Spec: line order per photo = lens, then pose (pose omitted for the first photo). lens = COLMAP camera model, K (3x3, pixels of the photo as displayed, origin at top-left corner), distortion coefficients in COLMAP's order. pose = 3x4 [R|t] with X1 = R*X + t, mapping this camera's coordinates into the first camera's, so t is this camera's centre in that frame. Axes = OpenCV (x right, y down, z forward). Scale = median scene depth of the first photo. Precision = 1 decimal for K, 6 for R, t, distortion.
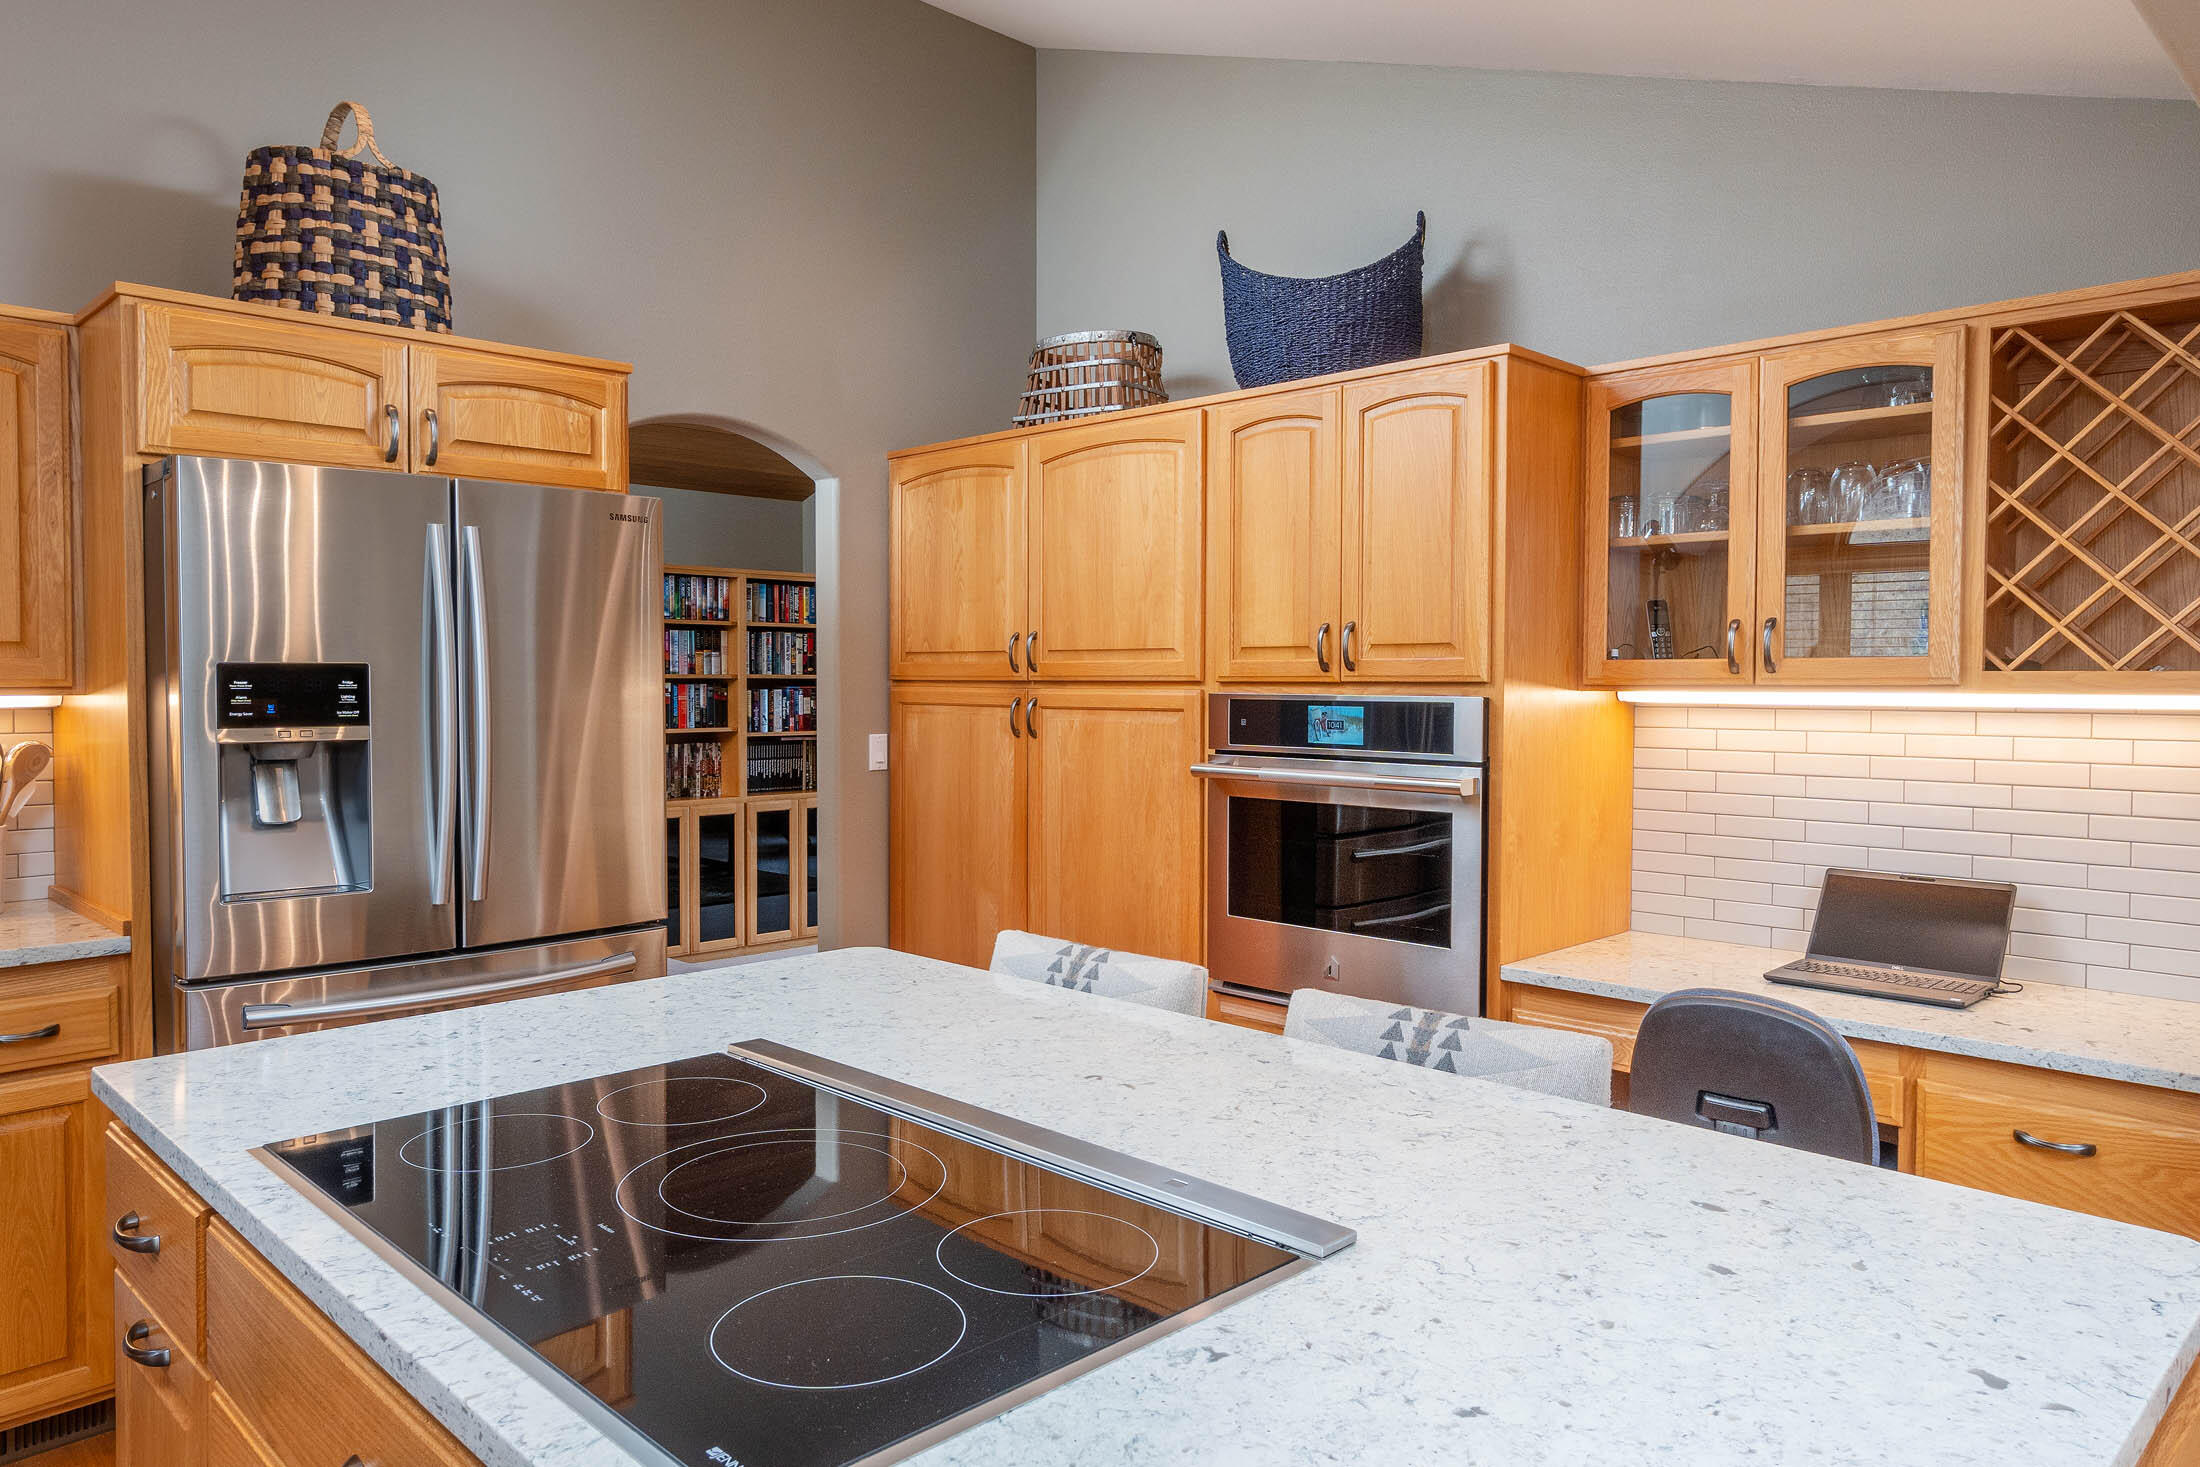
lens RADIAL K [[1435.7, 0, 1086.9], [0, 1435.7, 714.7], [0, 0, 1]] dist [0.000287, -0.002109]
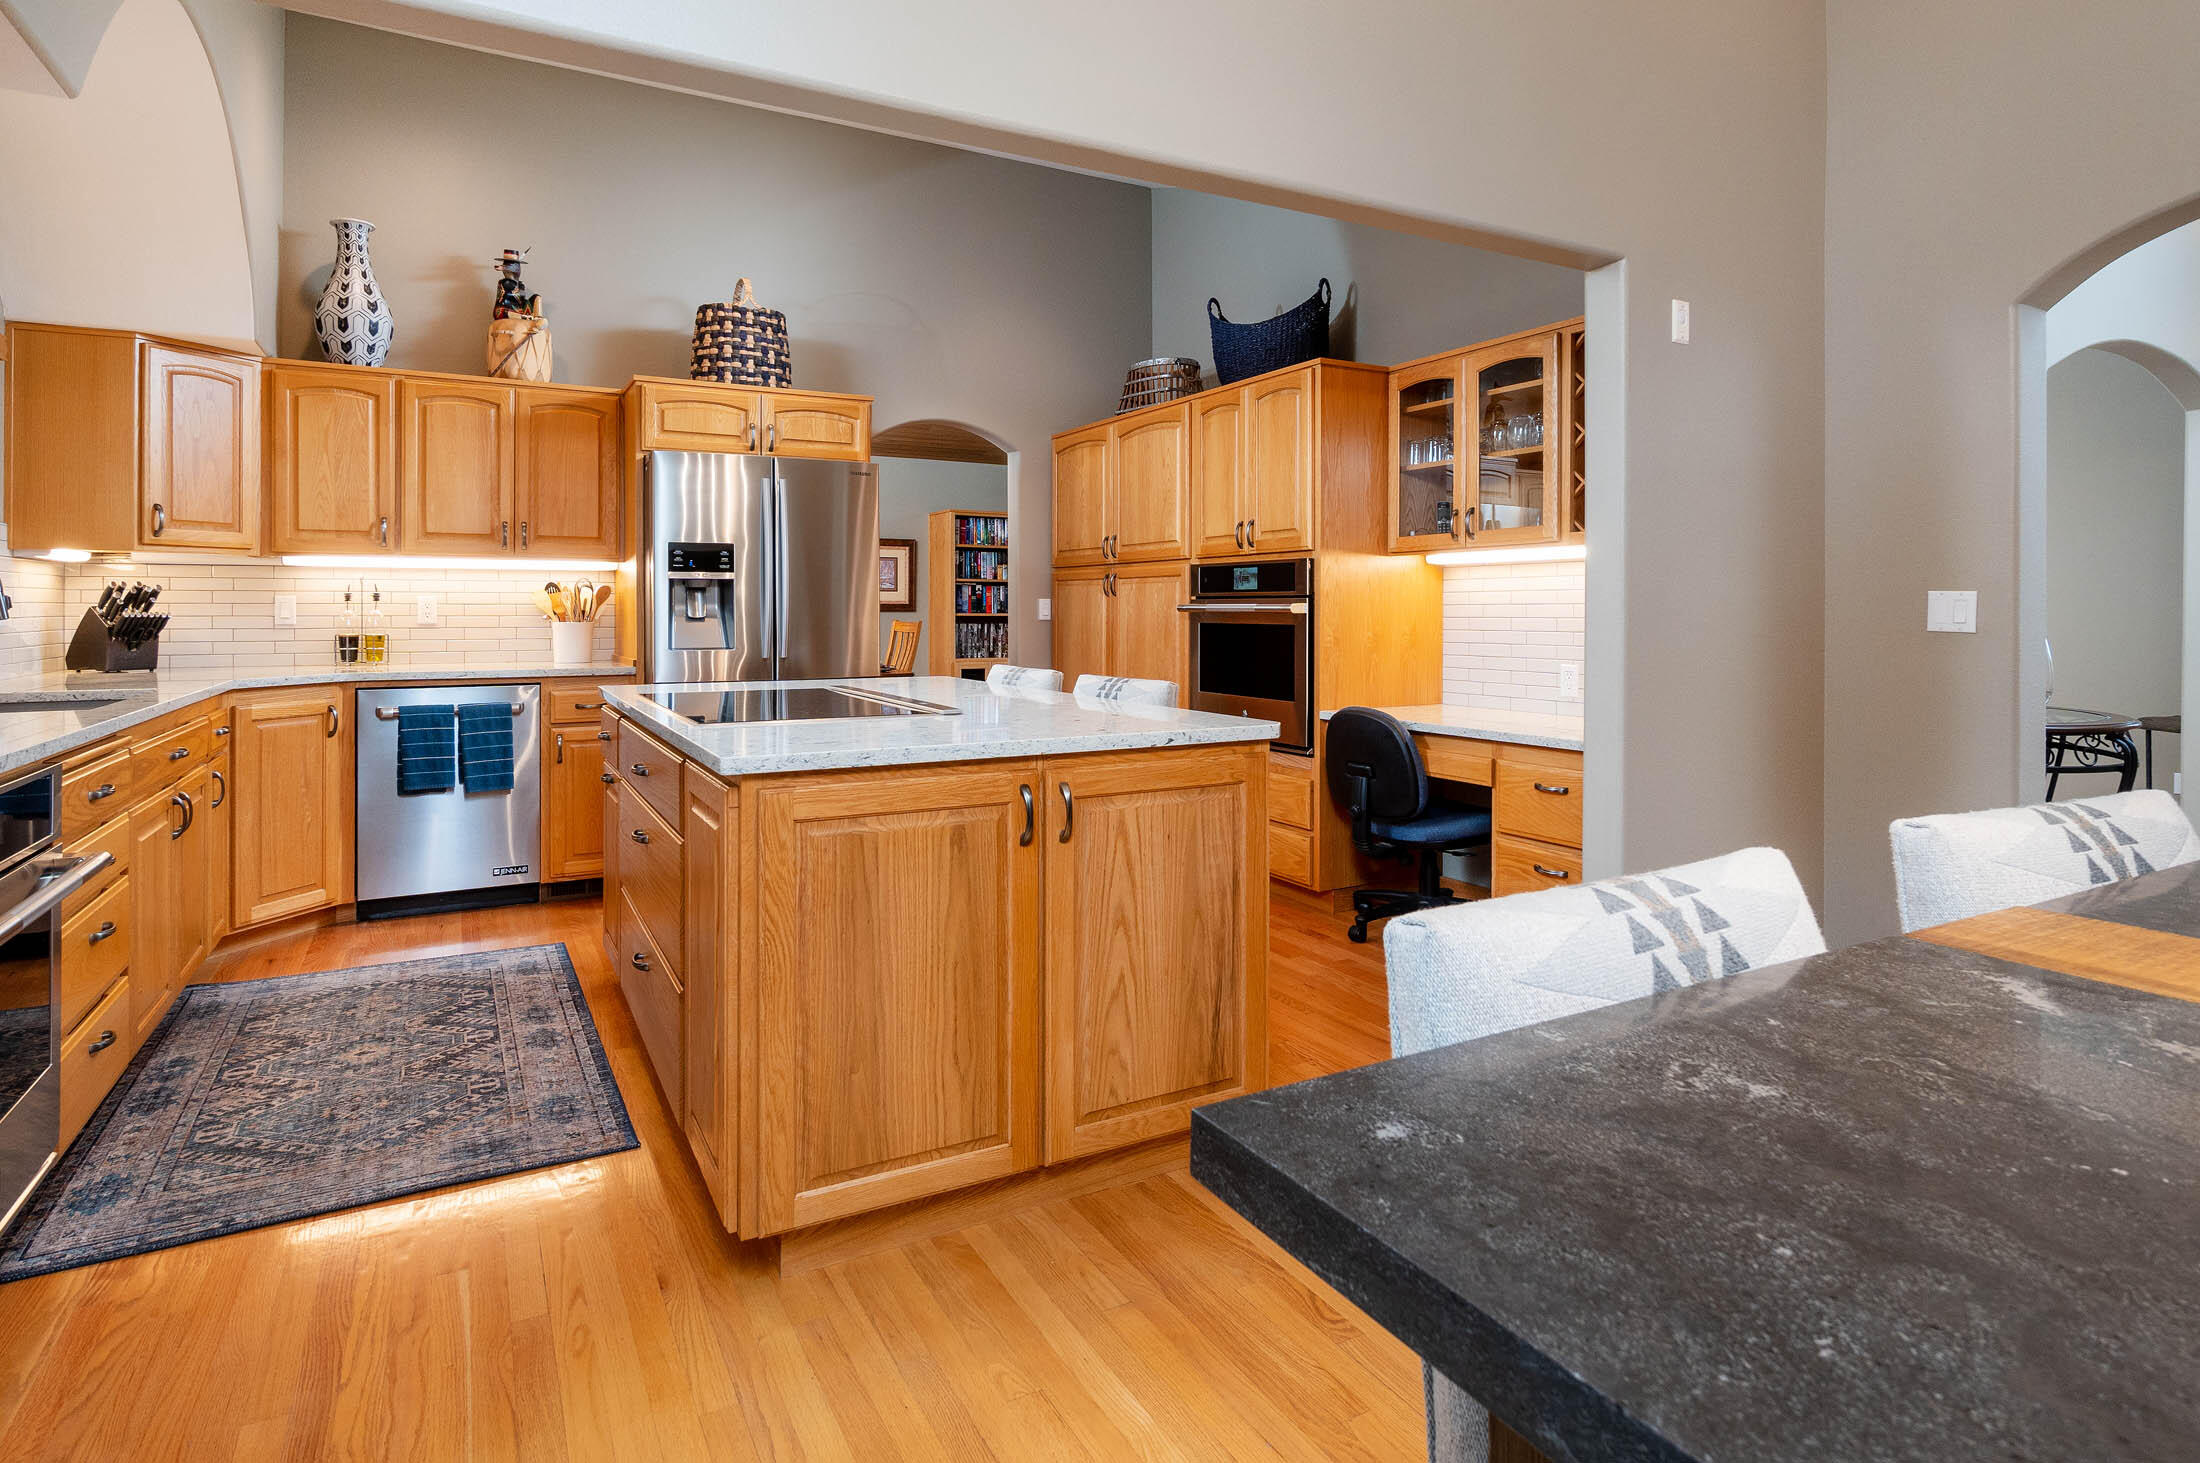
lens RADIAL K [[1087.6, 0, 1084.2], [0, 1087.6, 612.2], [0, 0, 1]] dist [-0.012239, -0.000772]
pose [[0.964800, -0.003567, -0.262962, 0.364020], [-0.001594, 0.999810, -0.019413, 0.082029], [0.262981, 0.019149, 0.964611, -0.362904]]
